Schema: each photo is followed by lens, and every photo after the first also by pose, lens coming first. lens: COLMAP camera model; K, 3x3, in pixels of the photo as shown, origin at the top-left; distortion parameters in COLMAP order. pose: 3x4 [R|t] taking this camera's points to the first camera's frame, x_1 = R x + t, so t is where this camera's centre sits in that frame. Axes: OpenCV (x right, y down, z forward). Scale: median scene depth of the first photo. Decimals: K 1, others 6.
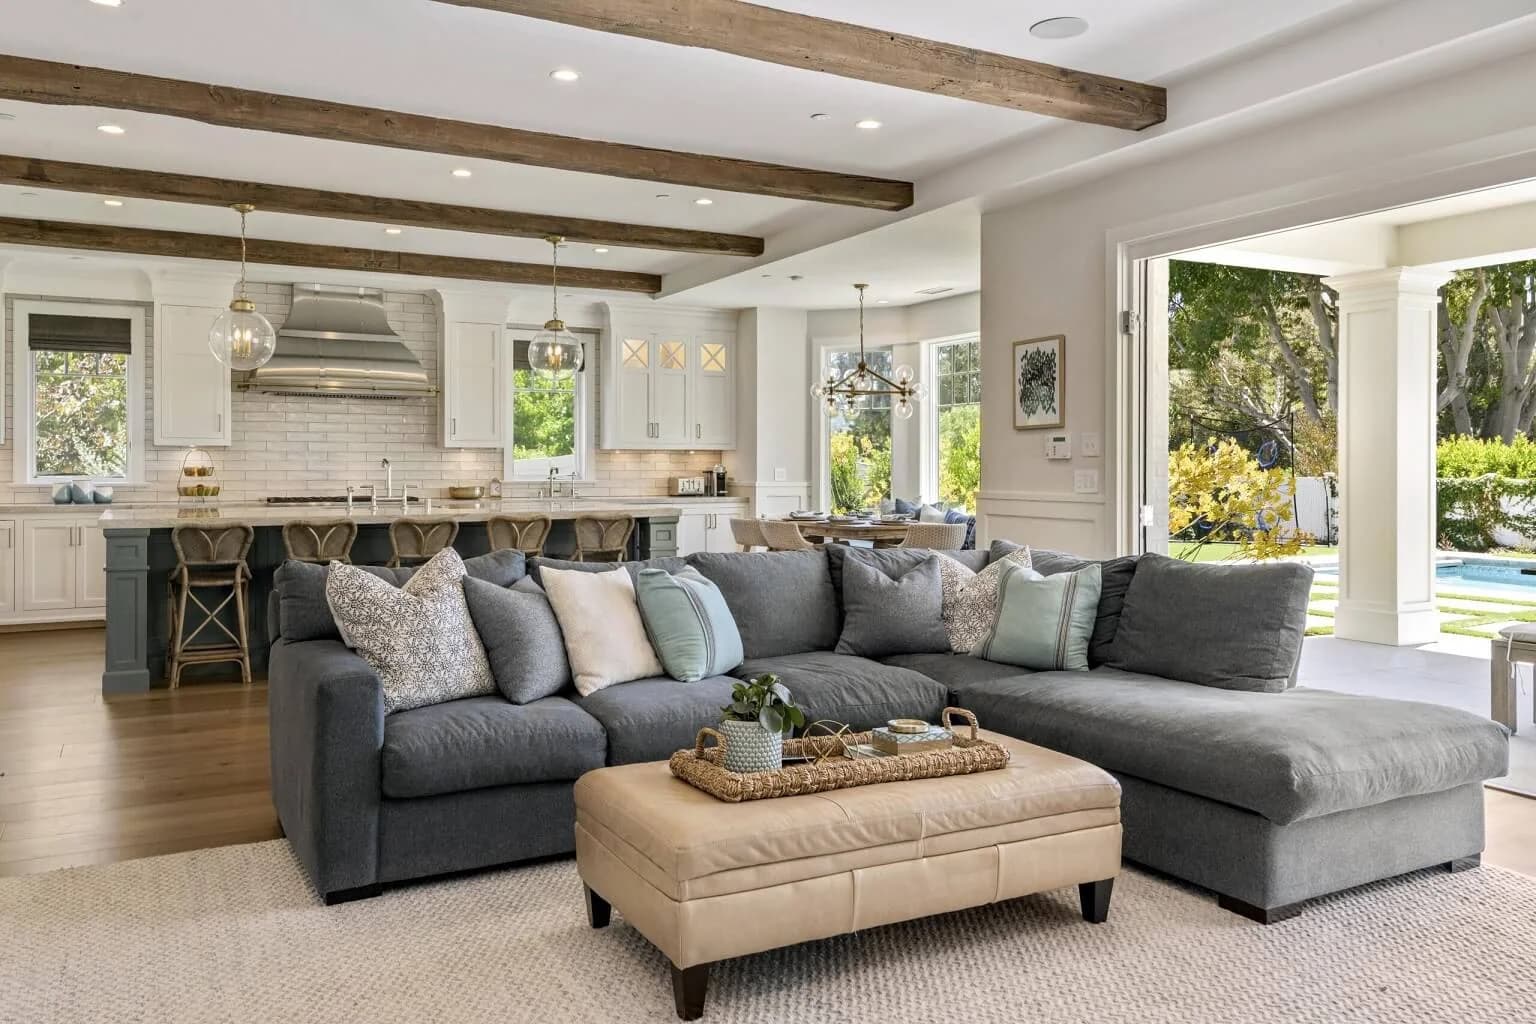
lens RADIAL K [[1169.8, 0, 742.2], [0, 1169.8, 481.1], [0, 0, 1]] dist [0.014866, -0.013886]
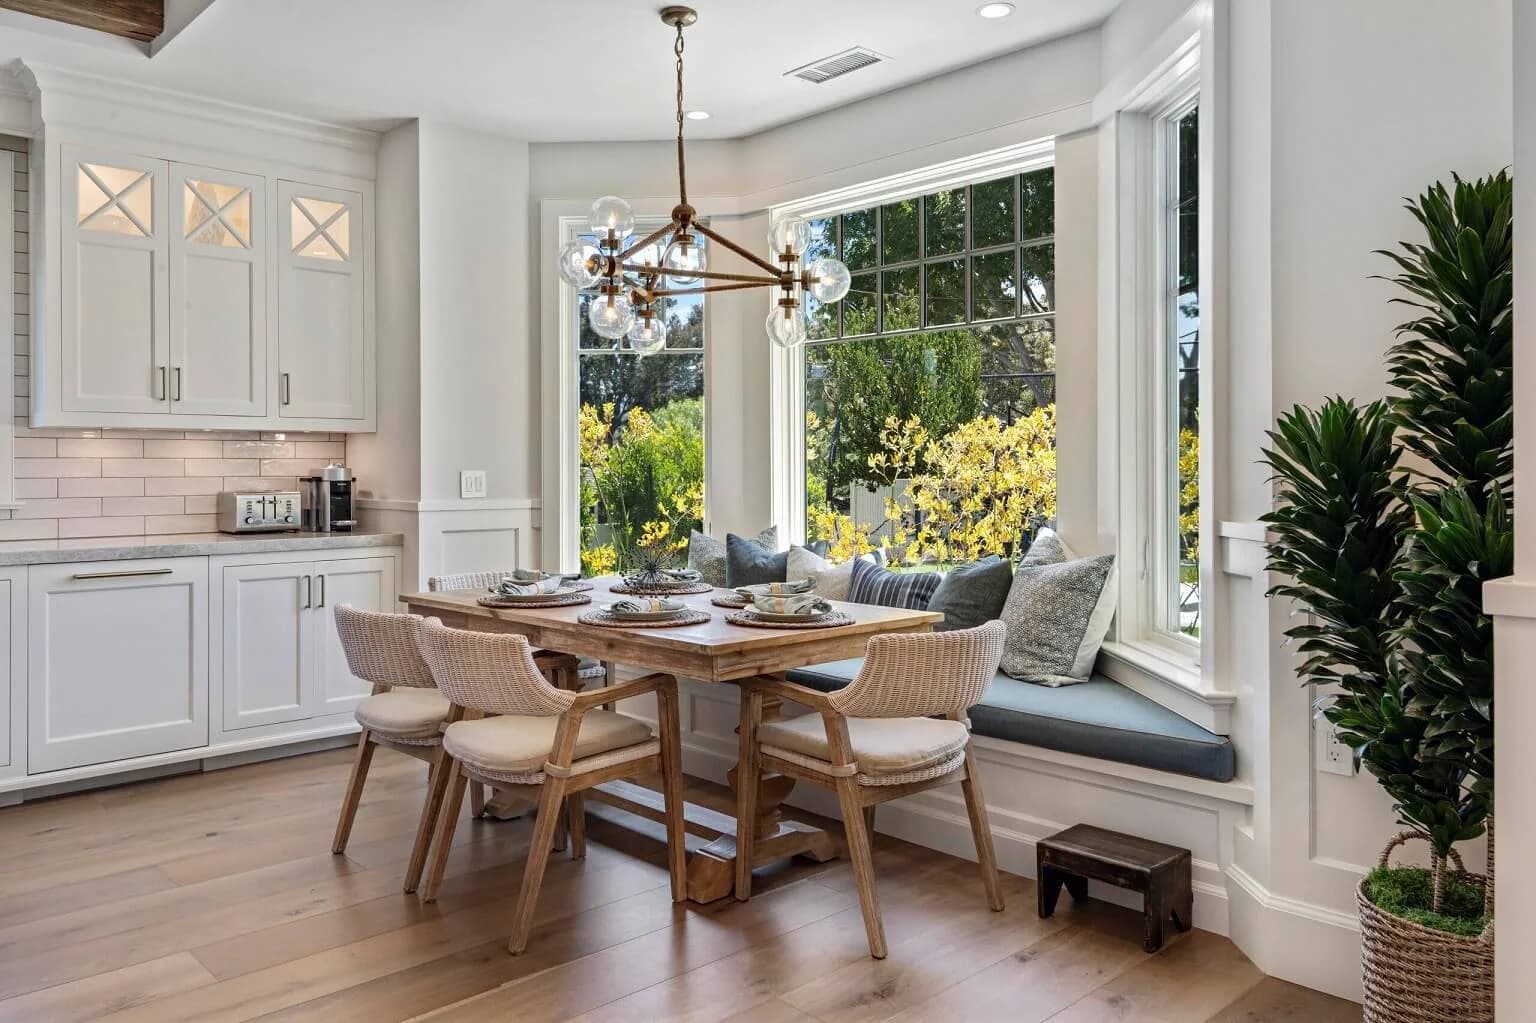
lens RADIAL K [[1169.8, 0, 767.6], [0, 1169.8, 463.2], [0, 0, 1]] dist [0.014866, -0.013886]
pose [[0.962454, -0.004687, 0.271404, 0.034686], [0.007836, 0.999914, -0.010518, -0.015018], [-0.271332, 0.012249, 0.962408, 0.961740]]
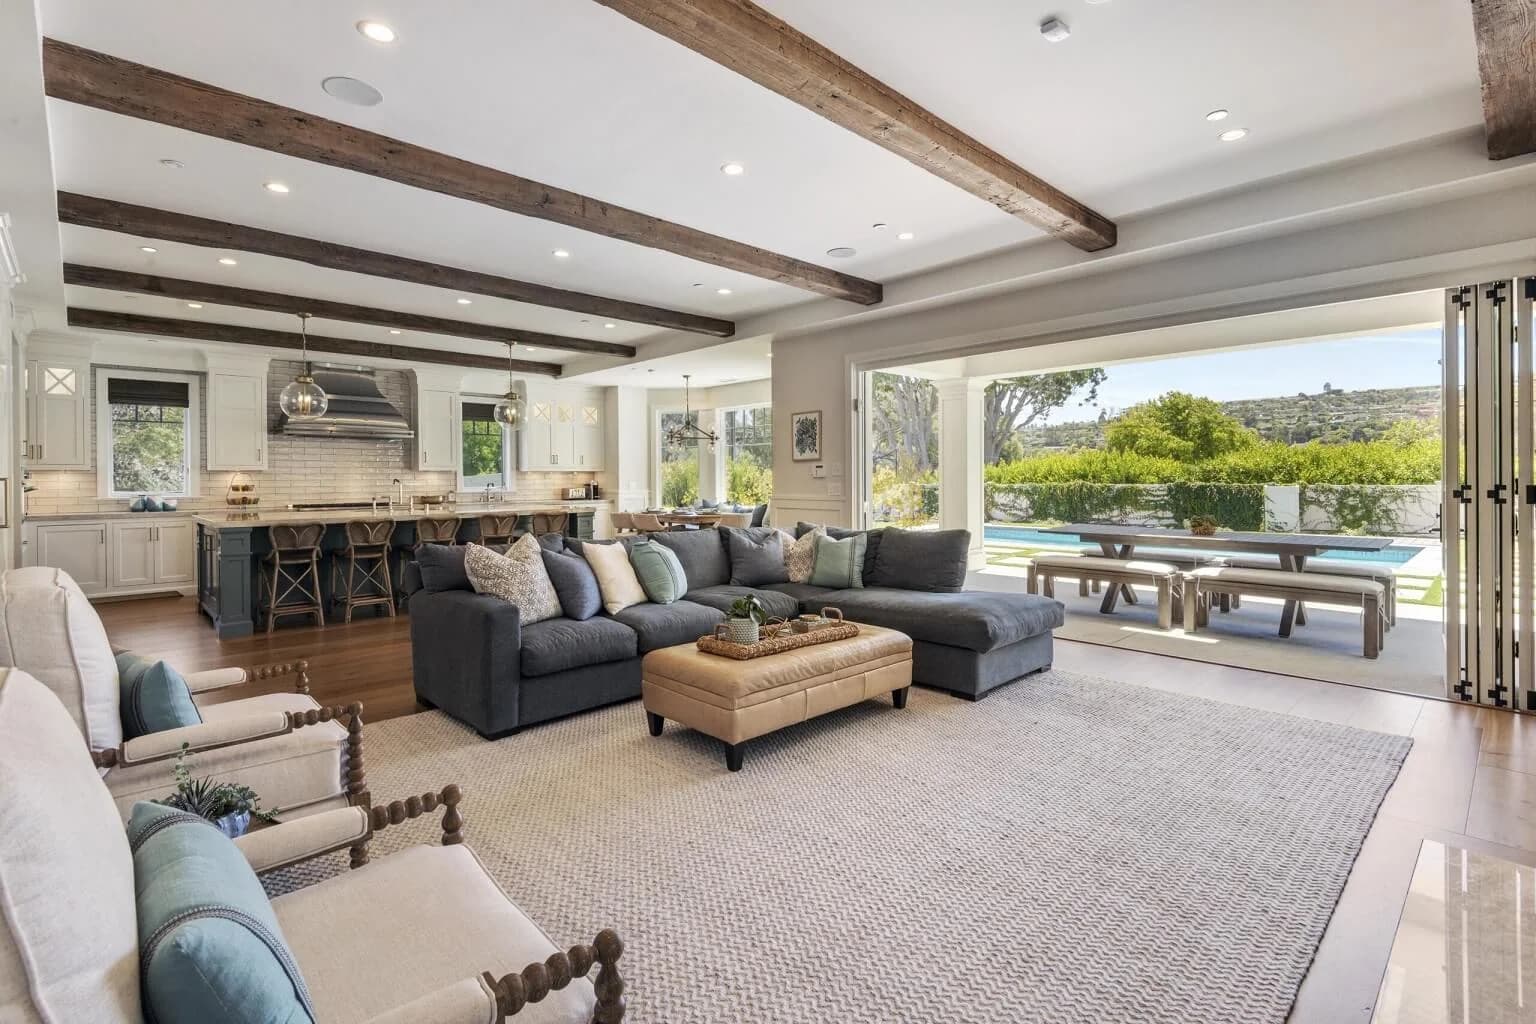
lens RADIAL K [[708.9, 0, 761.5], [0, 708.9, 486.9], [0, 0, 1]] dist [0.005575, -0.002849]
pose [[0.963646, -0.009443, 0.267016, -0.112397], [0.009920, 0.999951, -0.000438, -0.003794], [-0.266999, 0.003071, 0.963692, -0.052033]]
